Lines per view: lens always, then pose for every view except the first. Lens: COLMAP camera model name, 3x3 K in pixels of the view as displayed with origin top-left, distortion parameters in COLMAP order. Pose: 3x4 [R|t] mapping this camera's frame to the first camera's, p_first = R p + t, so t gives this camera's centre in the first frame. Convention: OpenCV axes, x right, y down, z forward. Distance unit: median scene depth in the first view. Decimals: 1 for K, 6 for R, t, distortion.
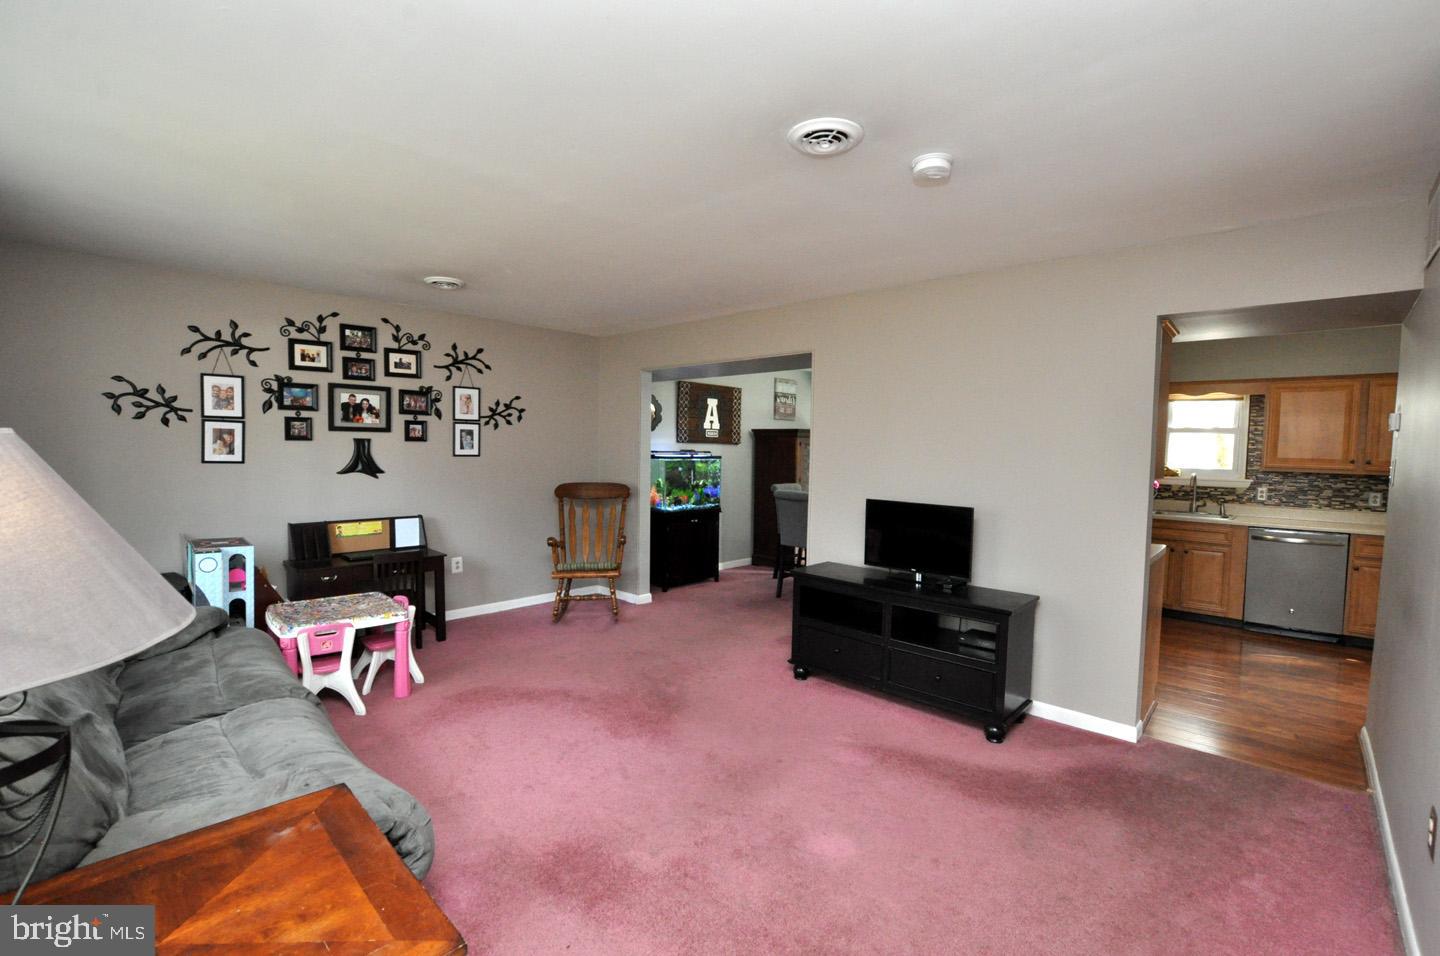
lens RADIAL K [[629.6, 0, 720.0], [0, 629.6, 478.0], [0, 0, 1]] dist [-0.029570, 0.000996]
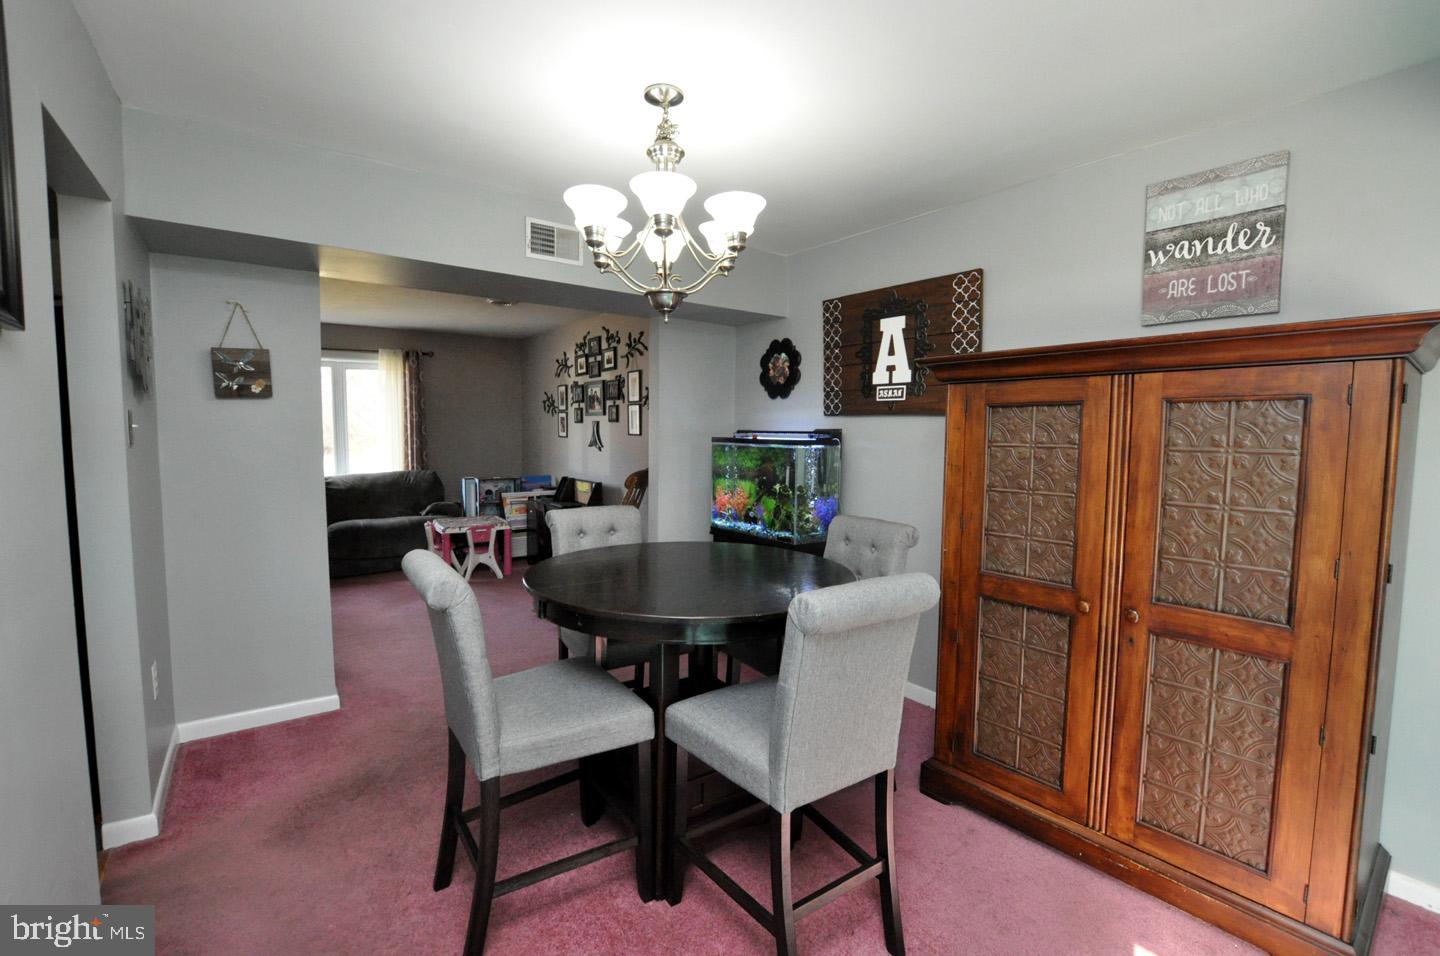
lens RADIAL K [[629.6, 0, 720.0], [0, 629.6, 478.0], [0, 0, 1]] dist [-0.029570, 0.000996]
pose [[-0.167830, 0.051129, -0.984489, 0.617380], [-0.071458, 0.995396, 0.063878, -0.039508], [0.983223, 0.081070, -0.163404, 1.278240]]
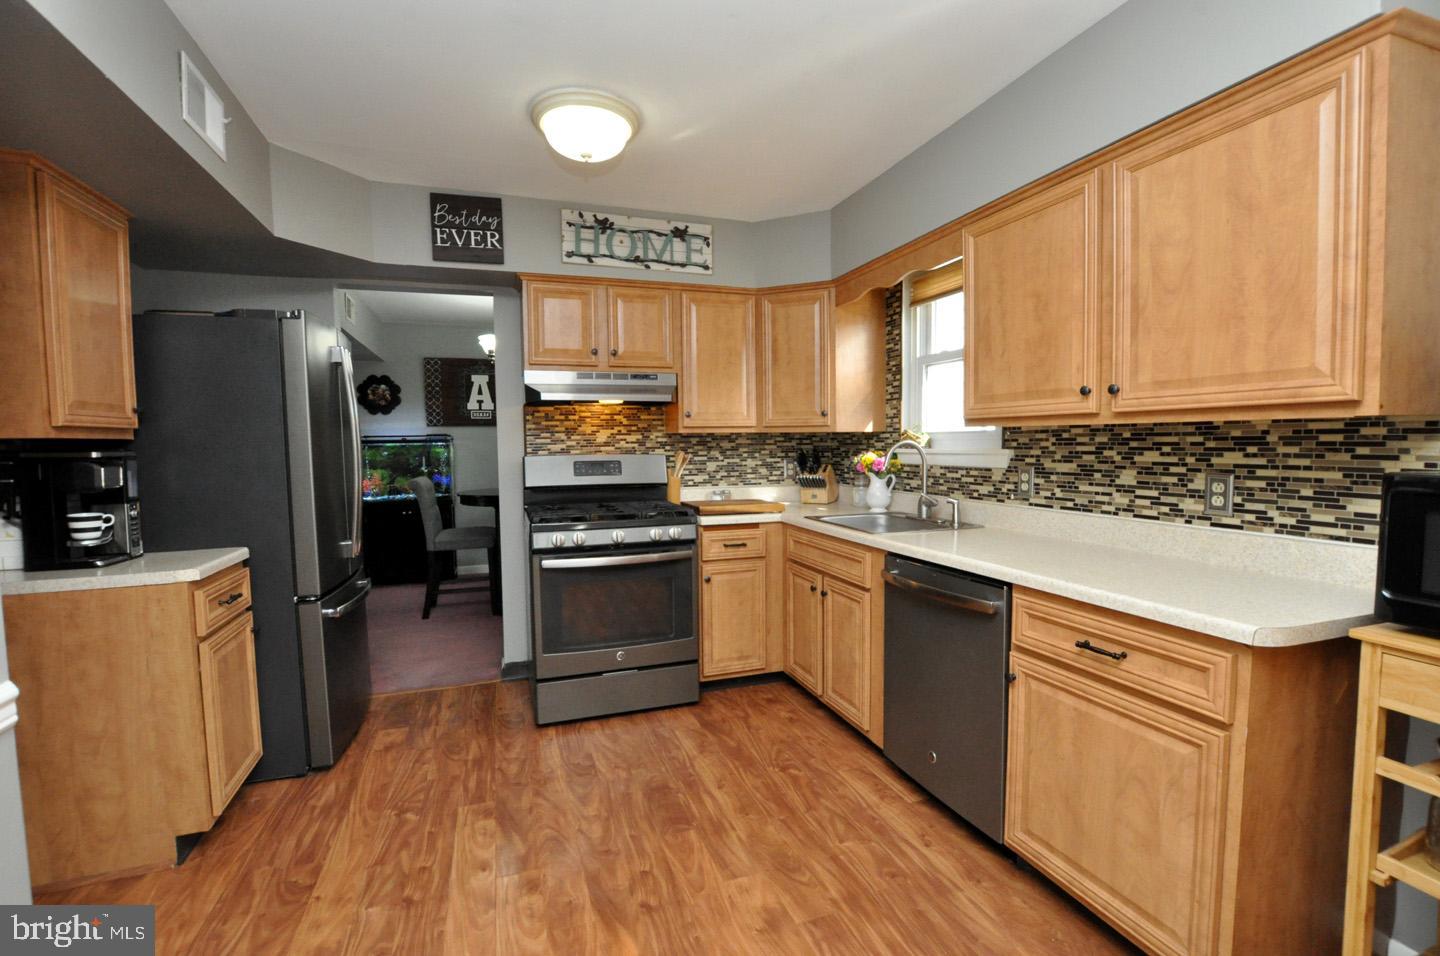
lens RADIAL K [[629.6, 0, 720.0], [0, 629.6, 478.0], [0, 0, 1]] dist [-0.029570, 0.000996]
pose [[0.890181, -0.003388, -0.455595, 0.907111], [0.005495, 0.999979, 0.003301, 0.021664], [0.455575, -0.005442, 0.890181, 0.500770]]
